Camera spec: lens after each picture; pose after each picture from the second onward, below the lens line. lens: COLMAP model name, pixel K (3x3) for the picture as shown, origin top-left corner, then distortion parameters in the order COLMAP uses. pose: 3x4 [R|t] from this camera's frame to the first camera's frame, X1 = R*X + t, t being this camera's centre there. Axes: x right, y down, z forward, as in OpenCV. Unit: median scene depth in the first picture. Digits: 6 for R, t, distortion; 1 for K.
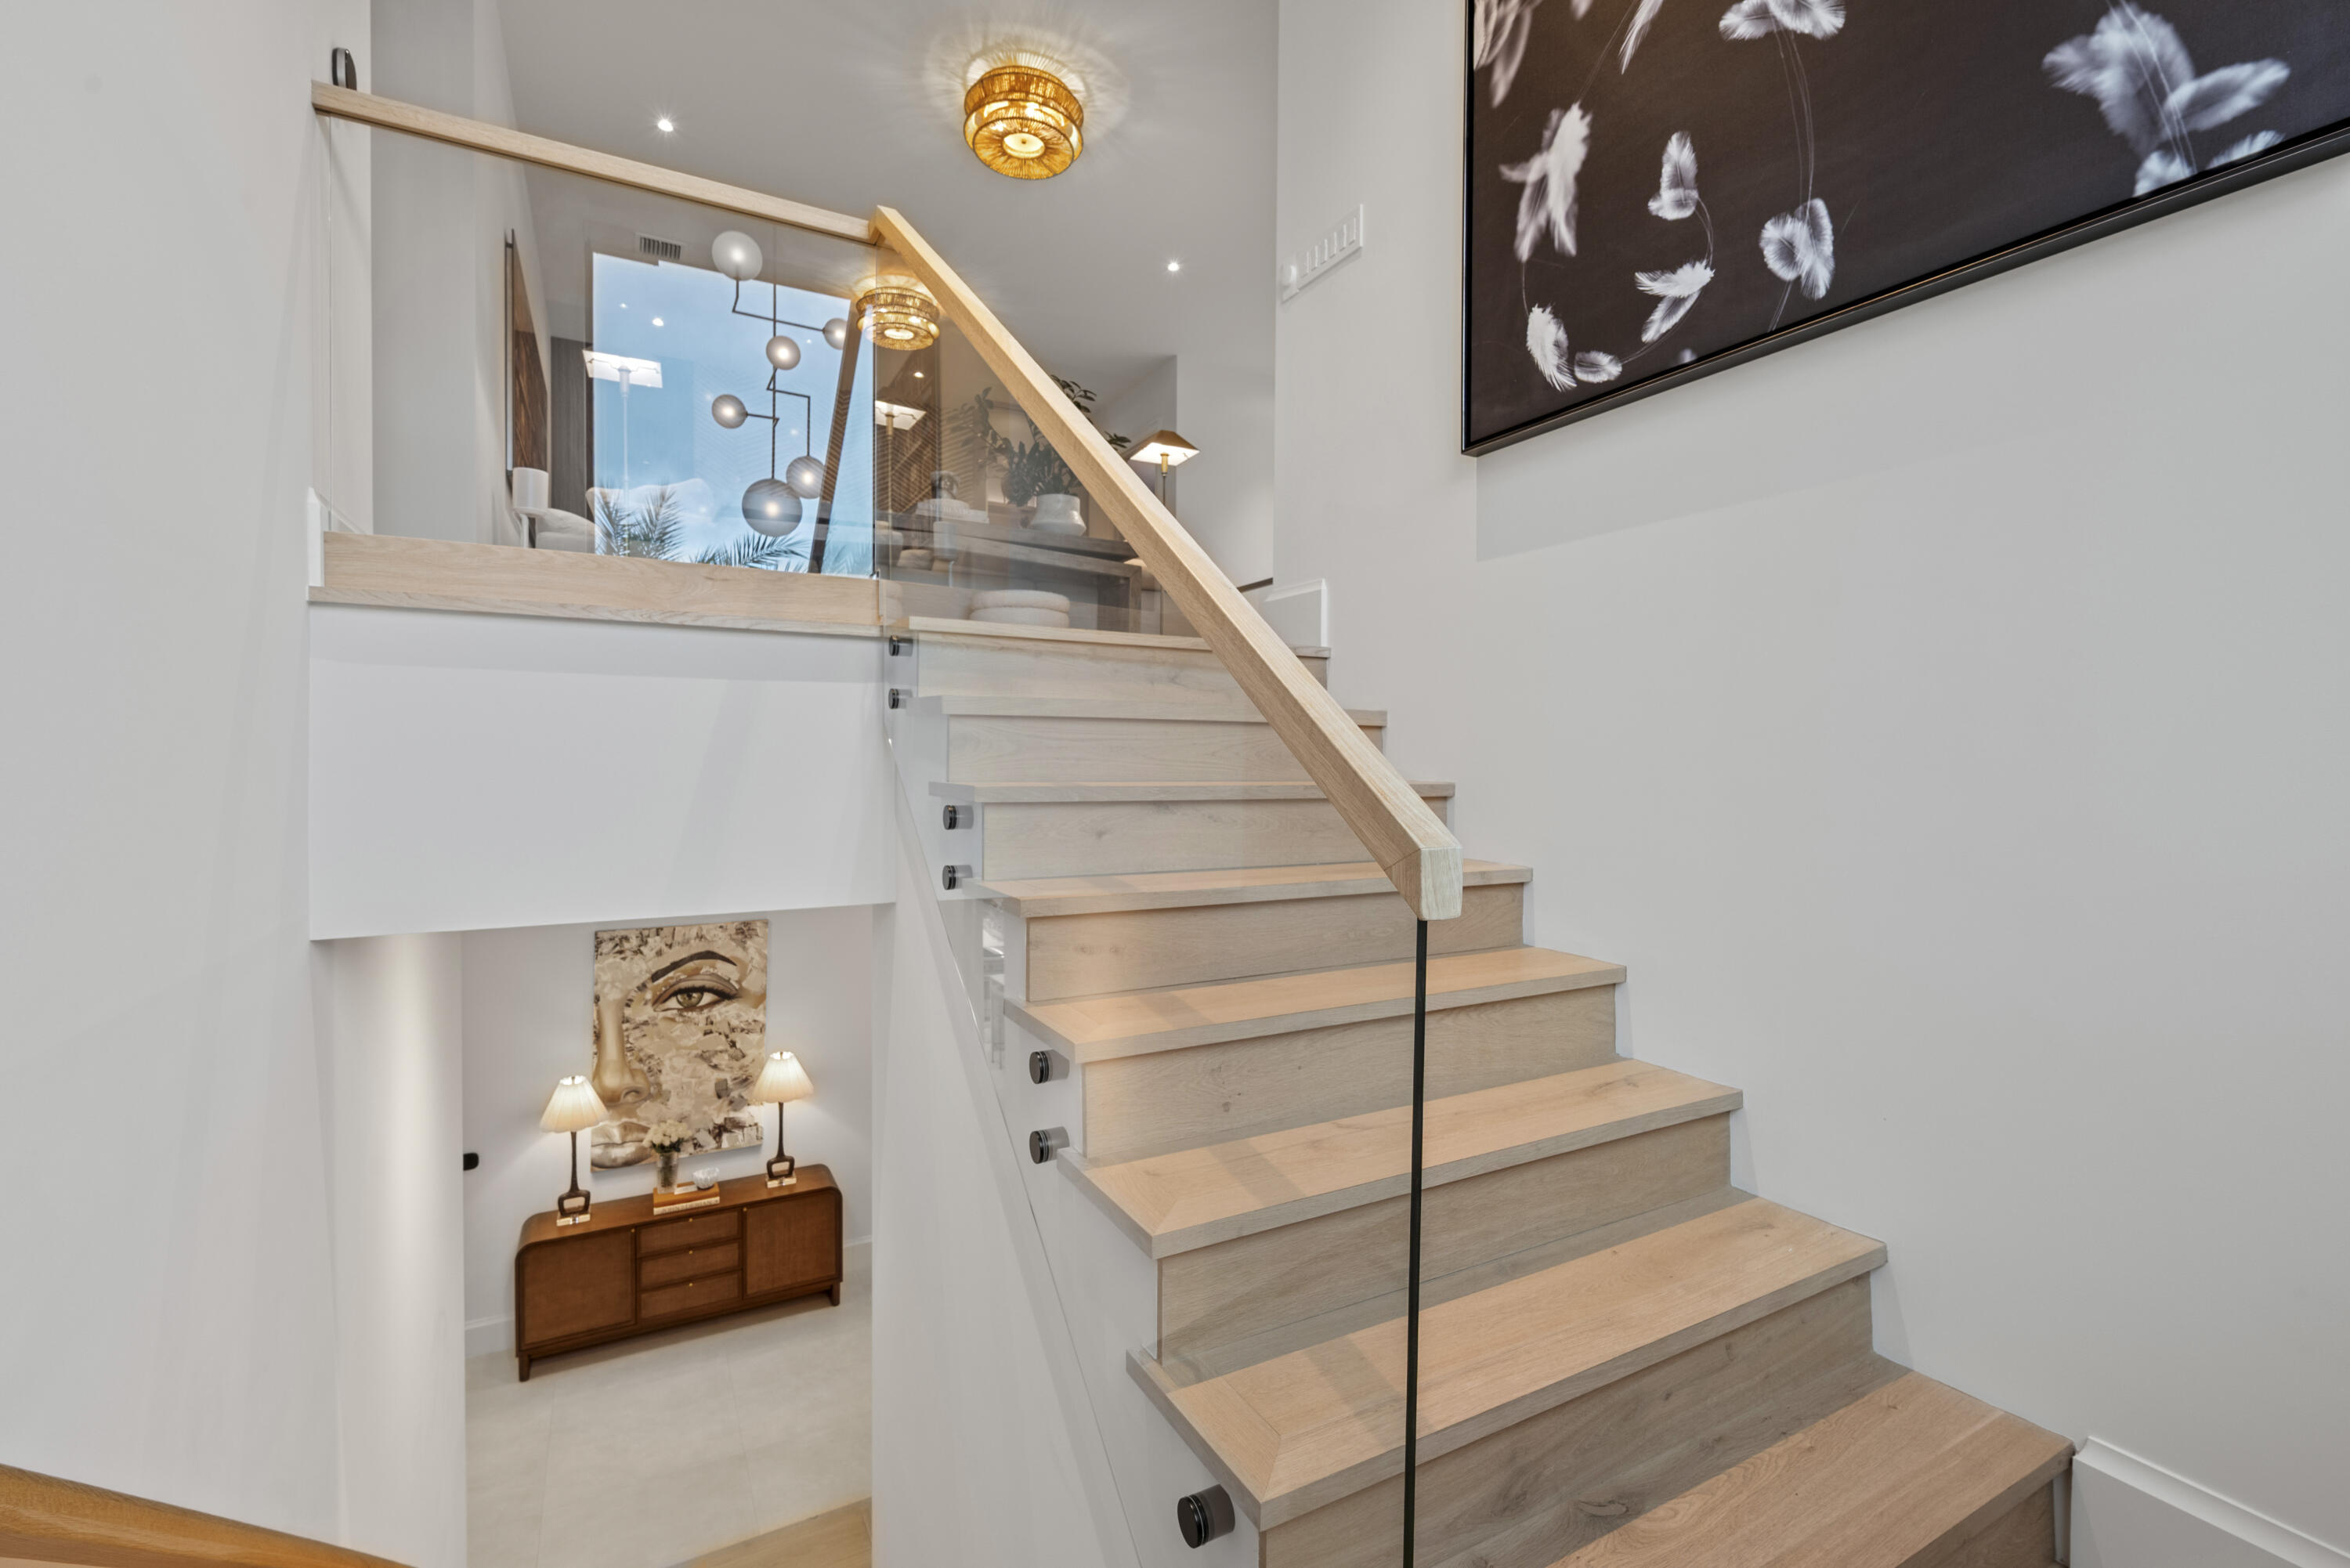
lens RADIAL K [[1029.5, 0, 1179.1], [0, 1029.5, 774.8], [0, 0, 1]] dist [-0.004215, -0.001309]
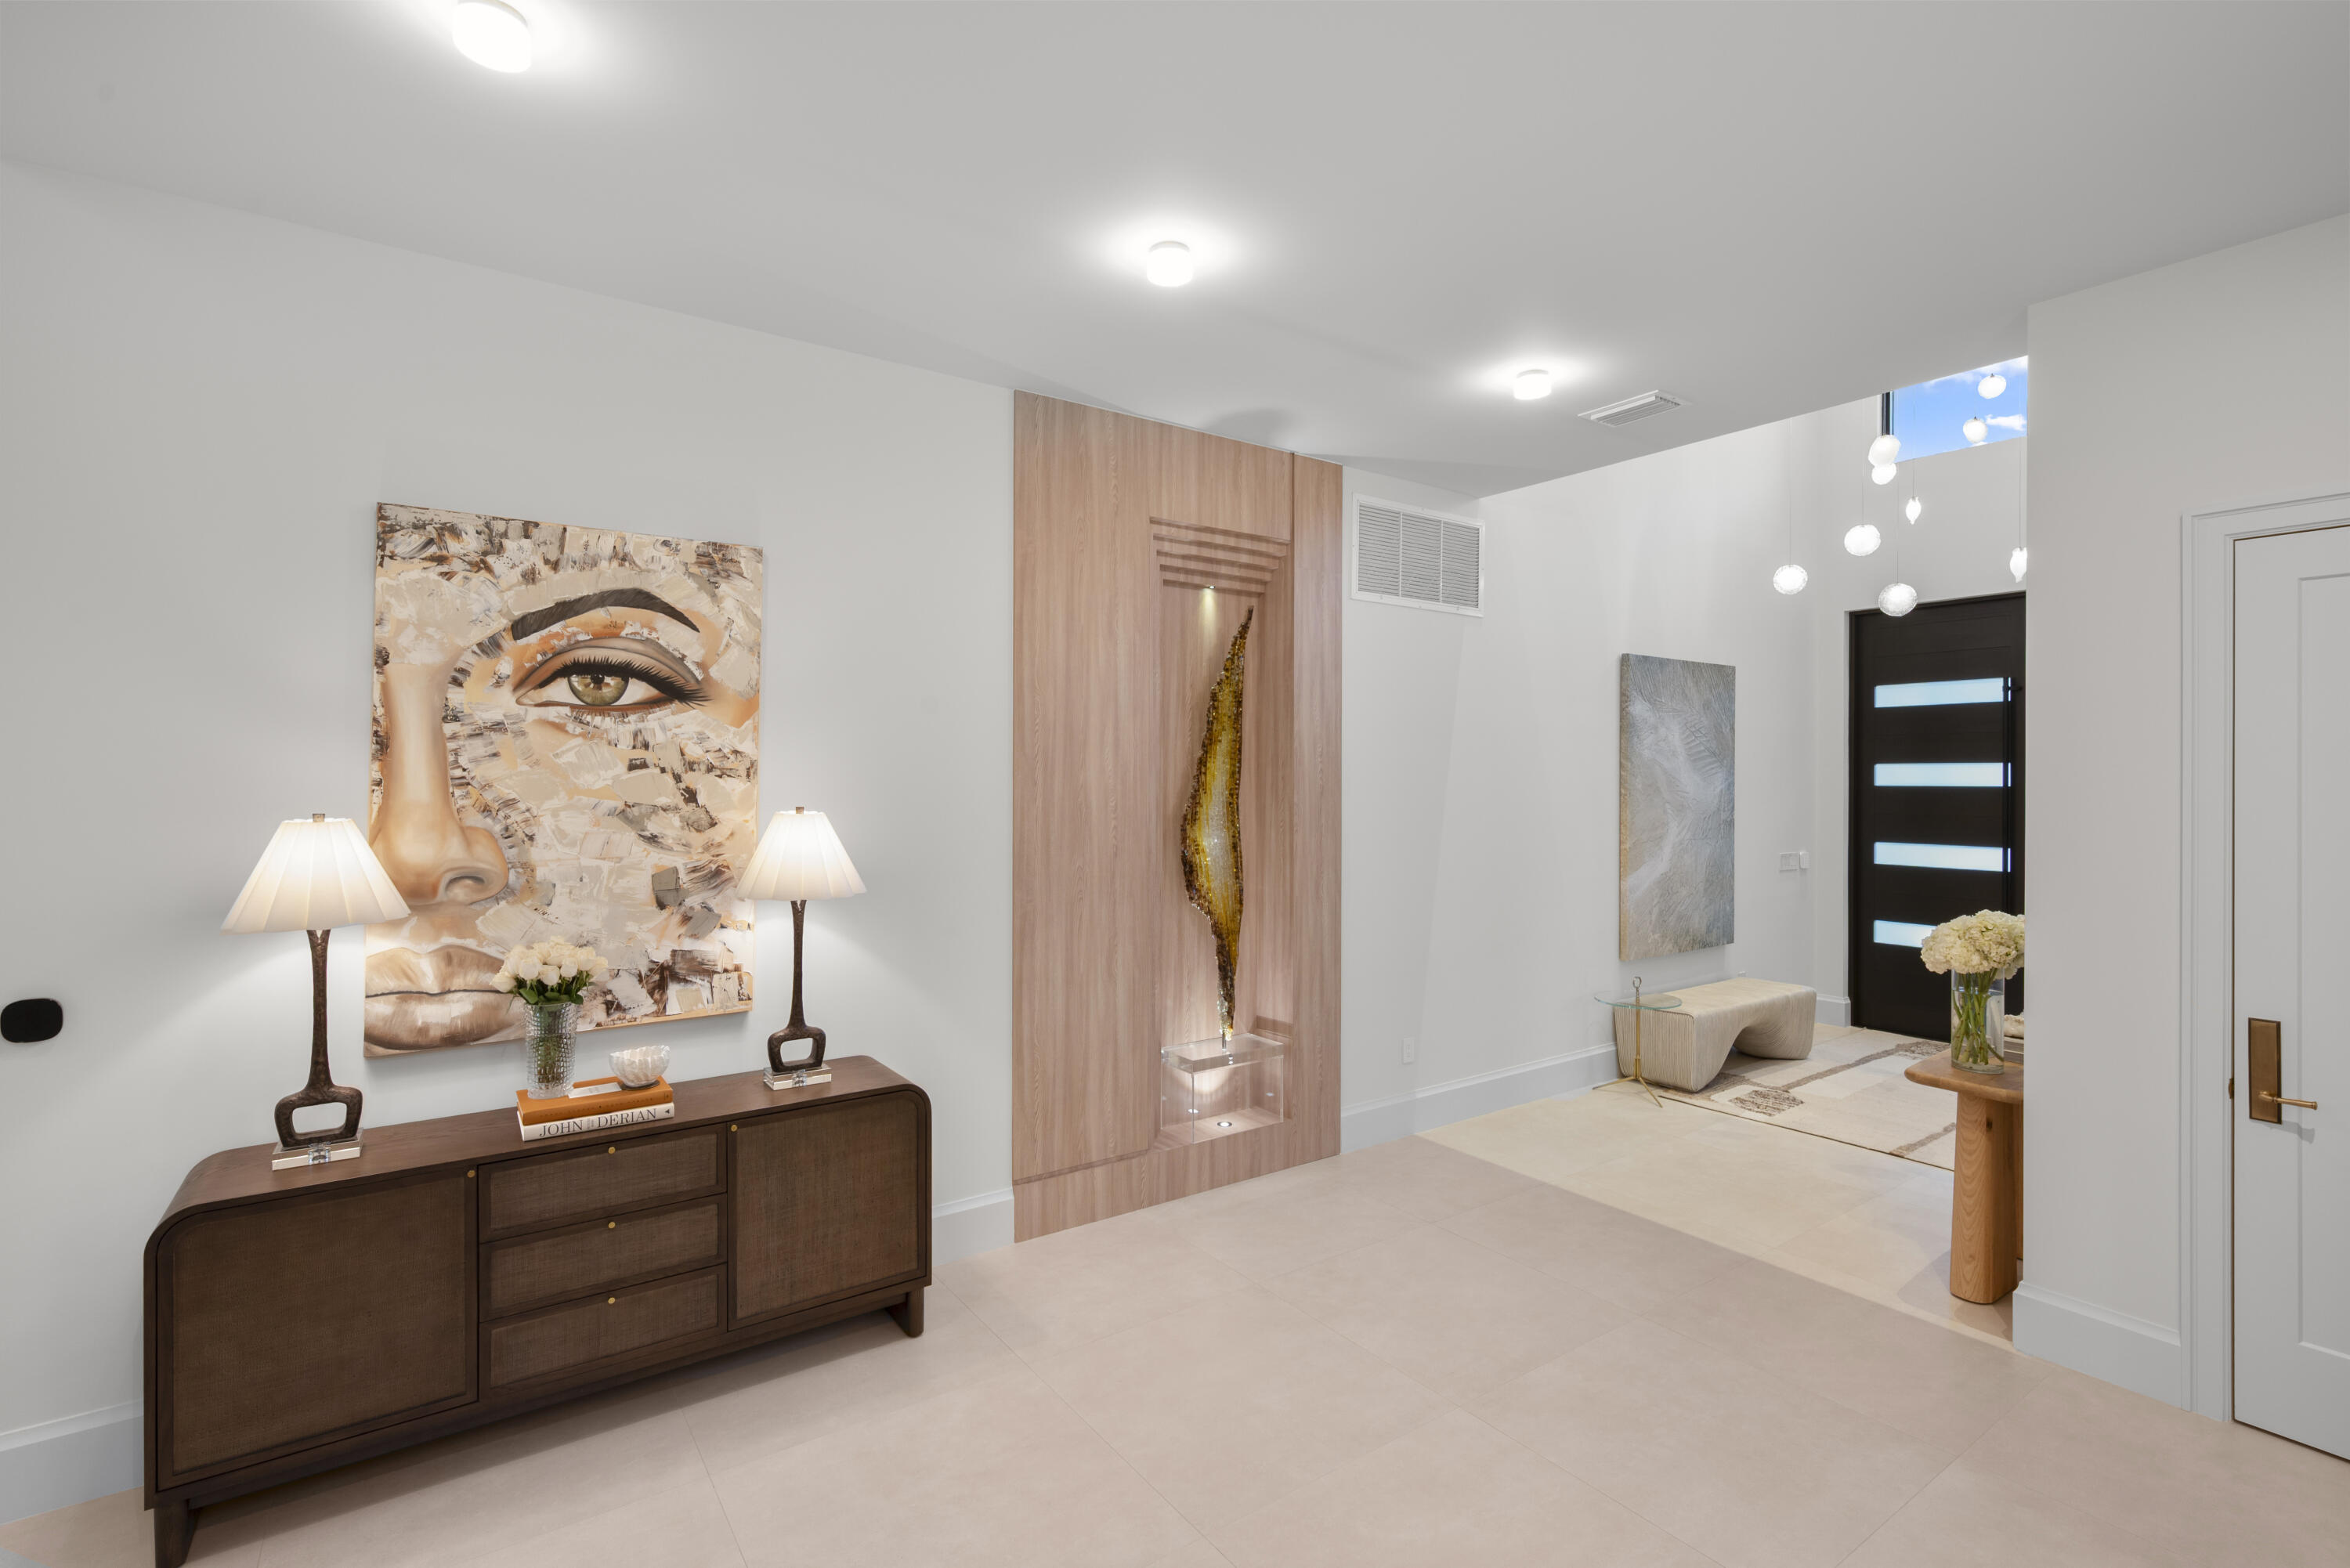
lens RADIAL K [[1091.2, 0, 1174.9], [0, 1091.2, 784.6], [0, 0, 1]] dist [0.002081, 0.000682]
pose [[0.993260, -0.003357, 0.115856, -0.280955], [0.004739, 0.999921, -0.011655, 0.274299], [-0.115807, 0.012125, 0.993198, 0.492480]]
